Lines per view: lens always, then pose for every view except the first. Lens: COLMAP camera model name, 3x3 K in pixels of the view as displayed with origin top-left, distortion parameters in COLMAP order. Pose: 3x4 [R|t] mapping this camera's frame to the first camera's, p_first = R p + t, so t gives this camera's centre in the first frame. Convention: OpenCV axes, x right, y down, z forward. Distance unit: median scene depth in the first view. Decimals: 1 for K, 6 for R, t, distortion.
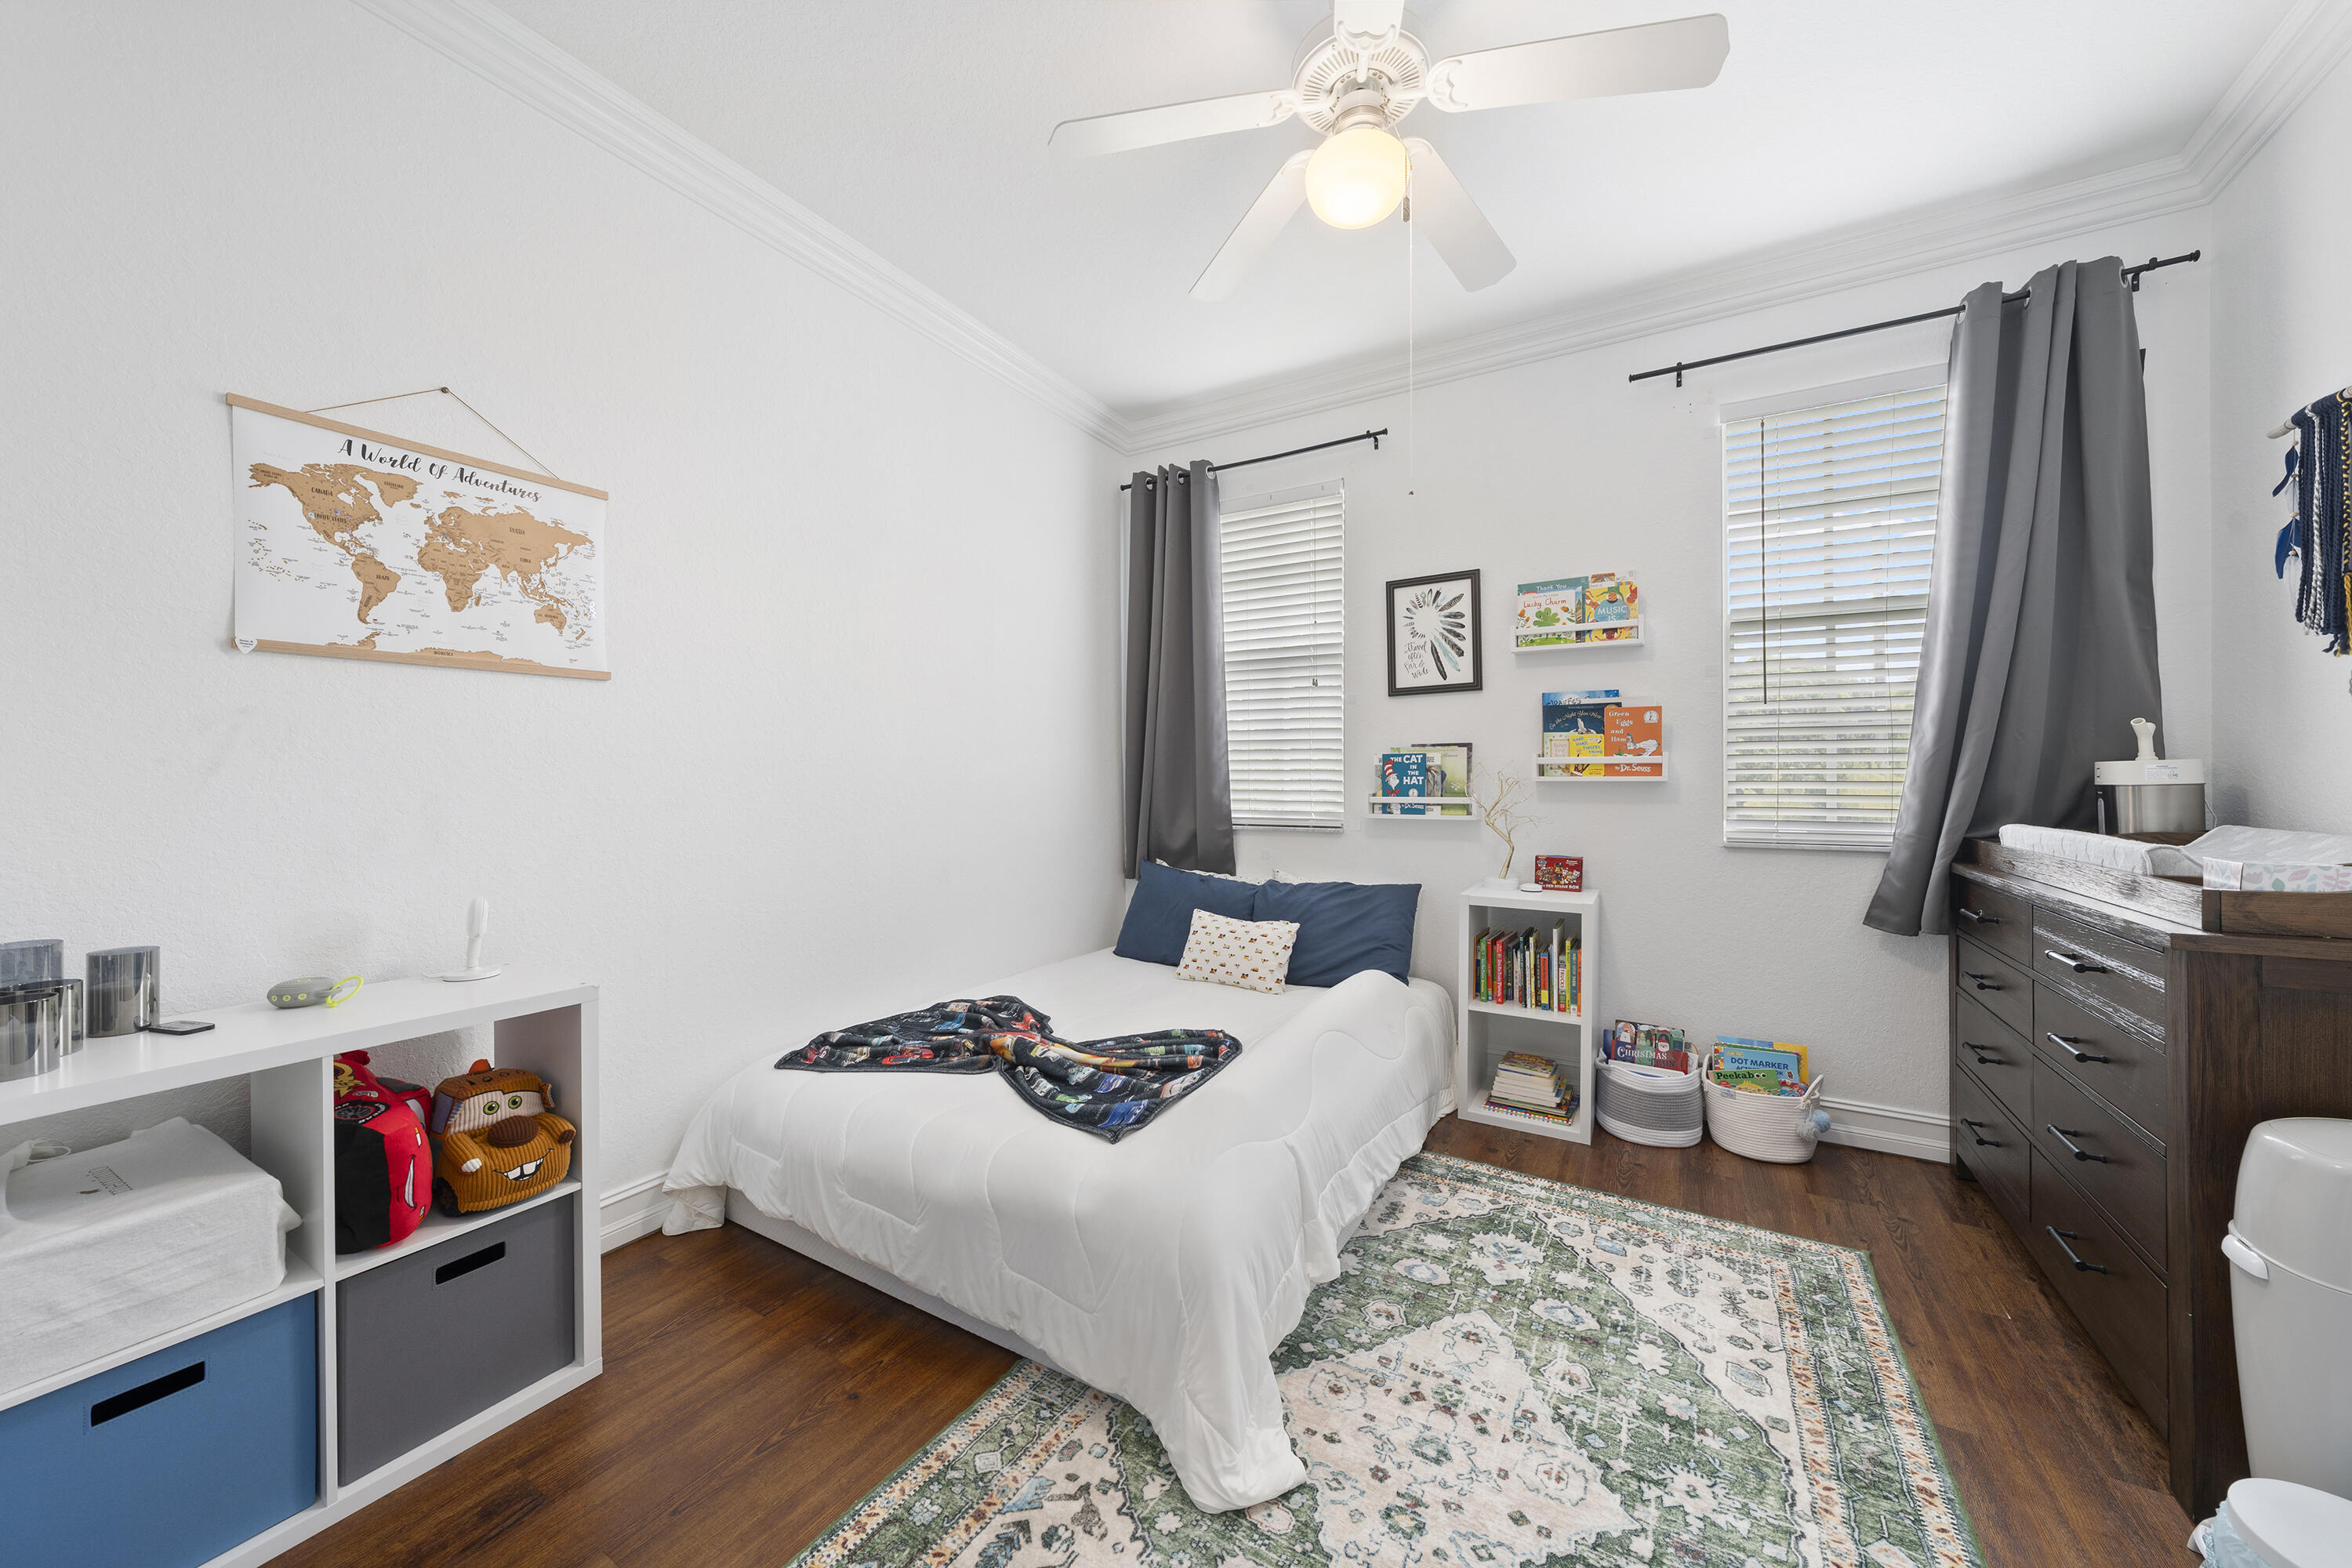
lens RADIAL K [[849.5, 0, 1172.0], [0, 849.5, 775.3], [0, 0, 1]] dist [-0.000570, -0.000051]
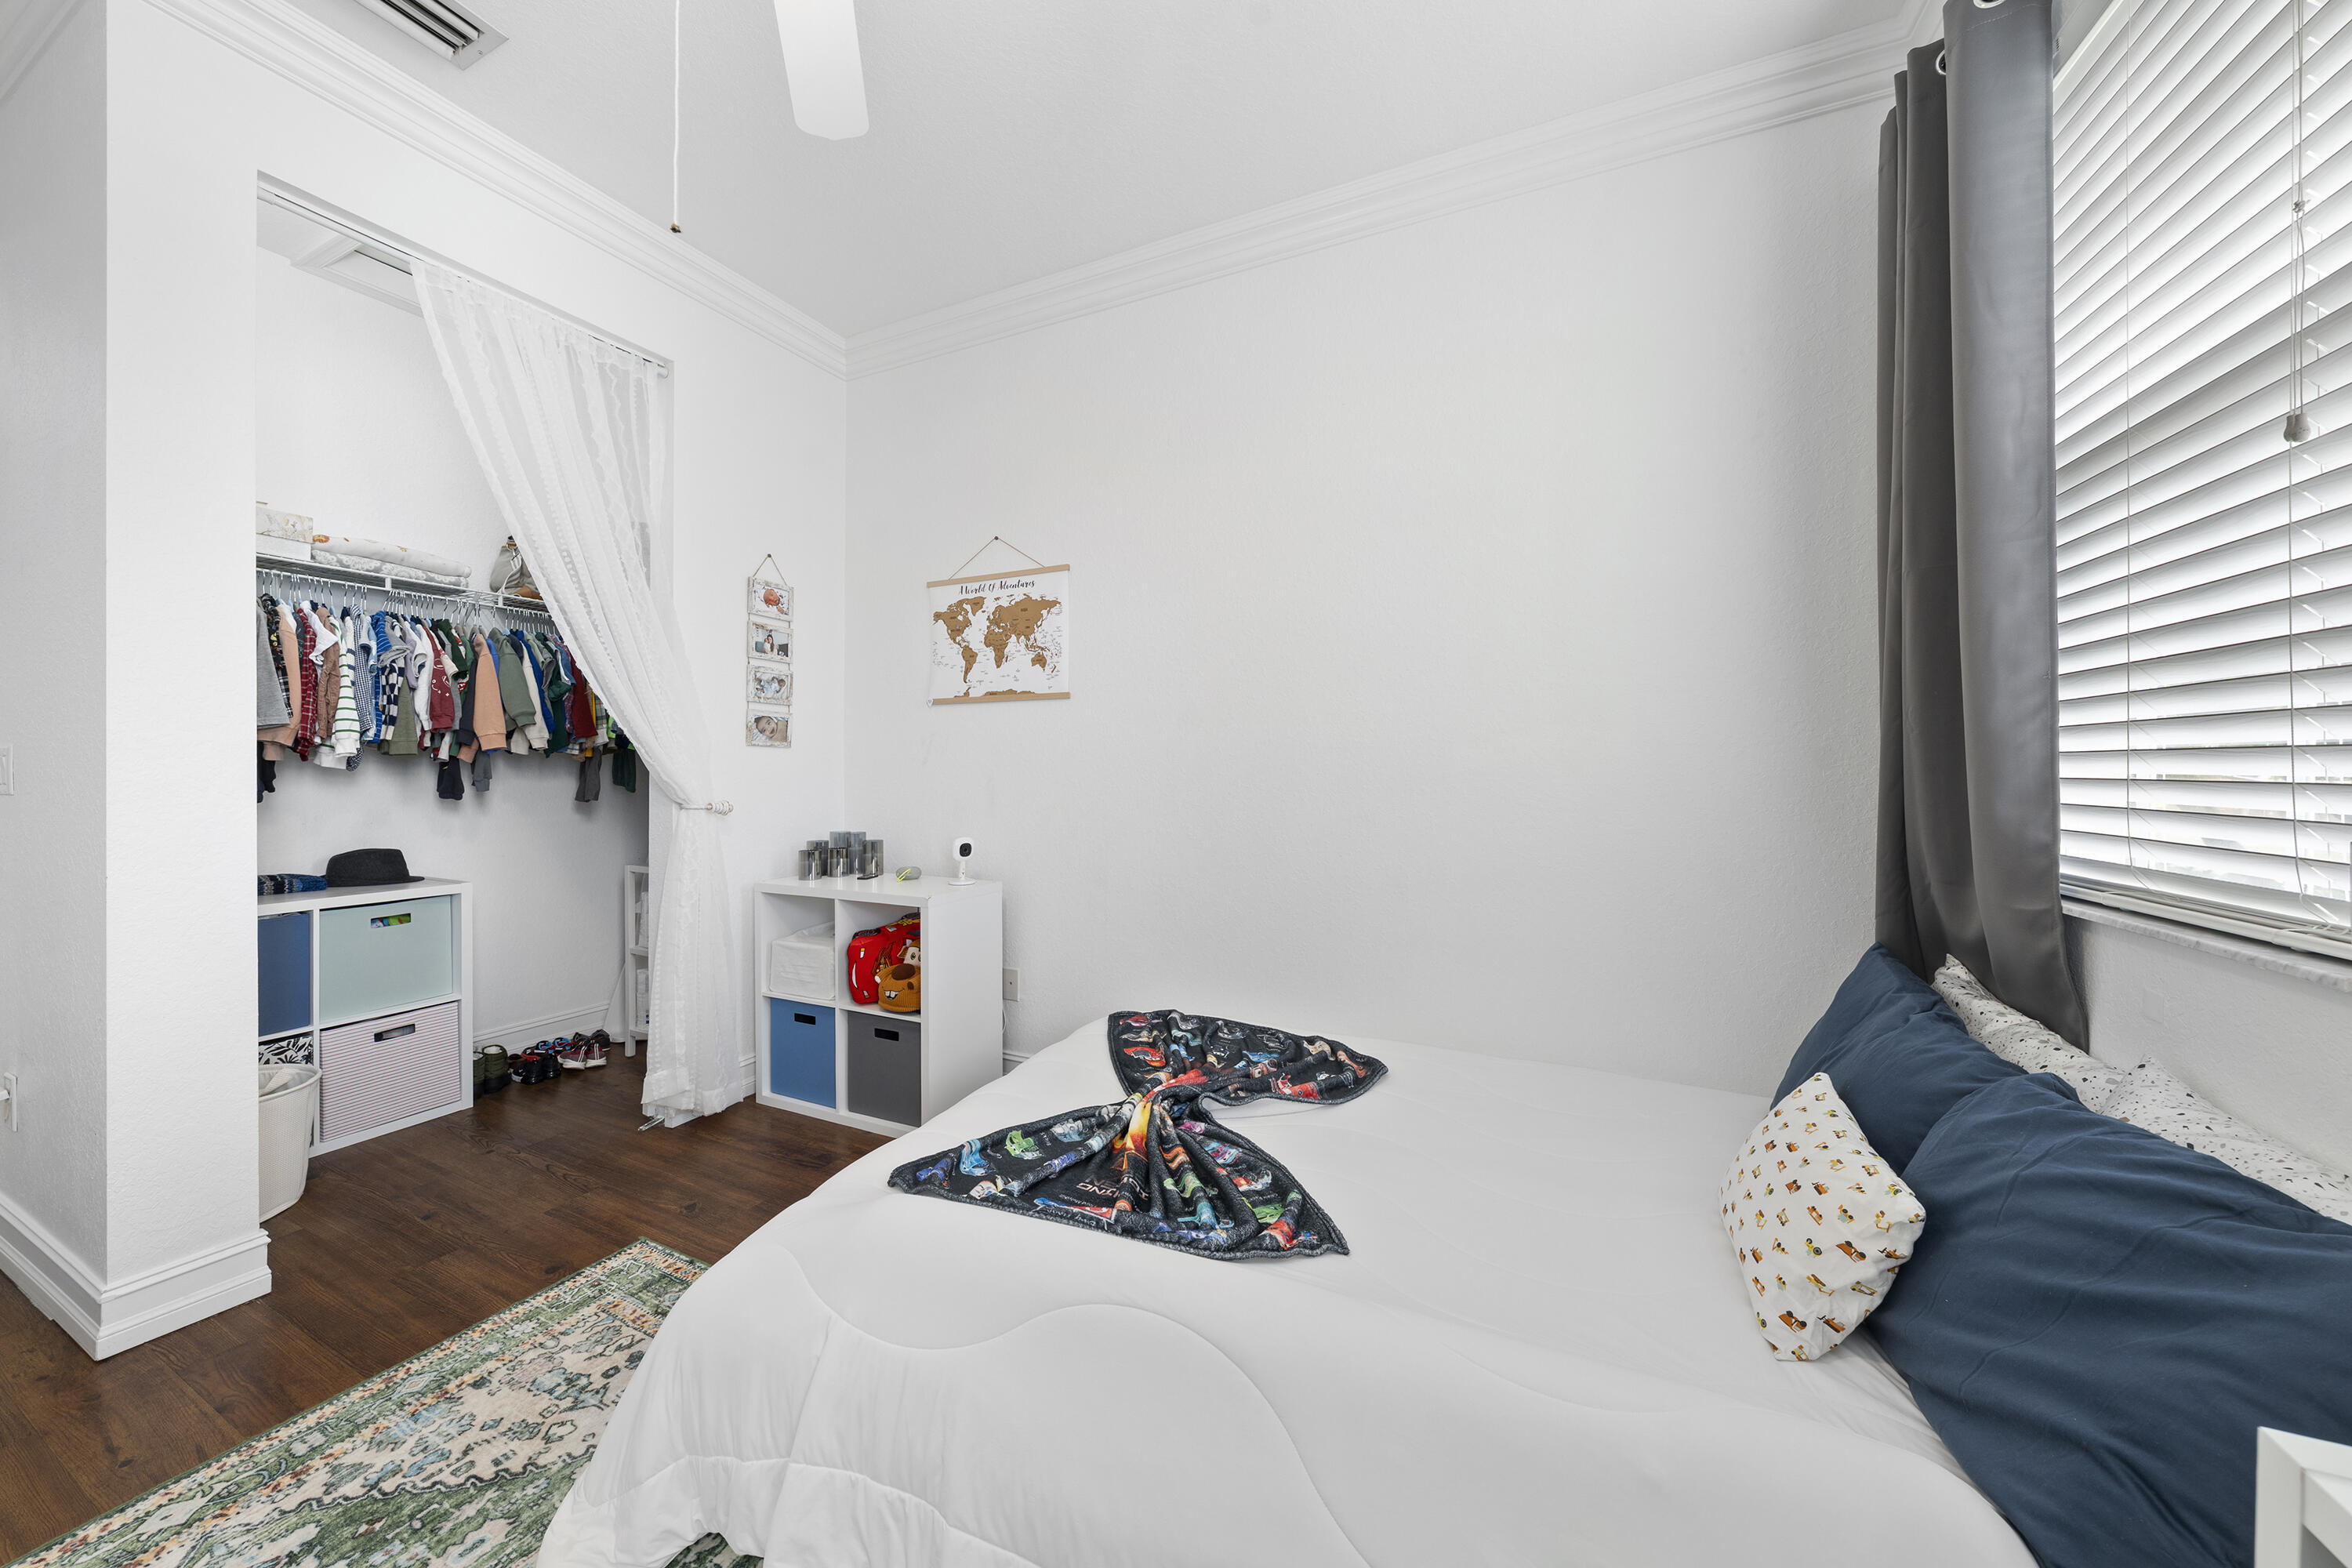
lens RADIAL K [[803.1, 0, 1163.2], [0, 803.1, 775.8], [0, 0, 1]] dist [-0.000727, 0.000127]
pose [[0.094024, 0.006122, -0.995551, 0.764060], [-0.005408, 0.999969, 0.005639, 0.009227], [0.995555, 0.004854, 0.094054, 1.172446]]
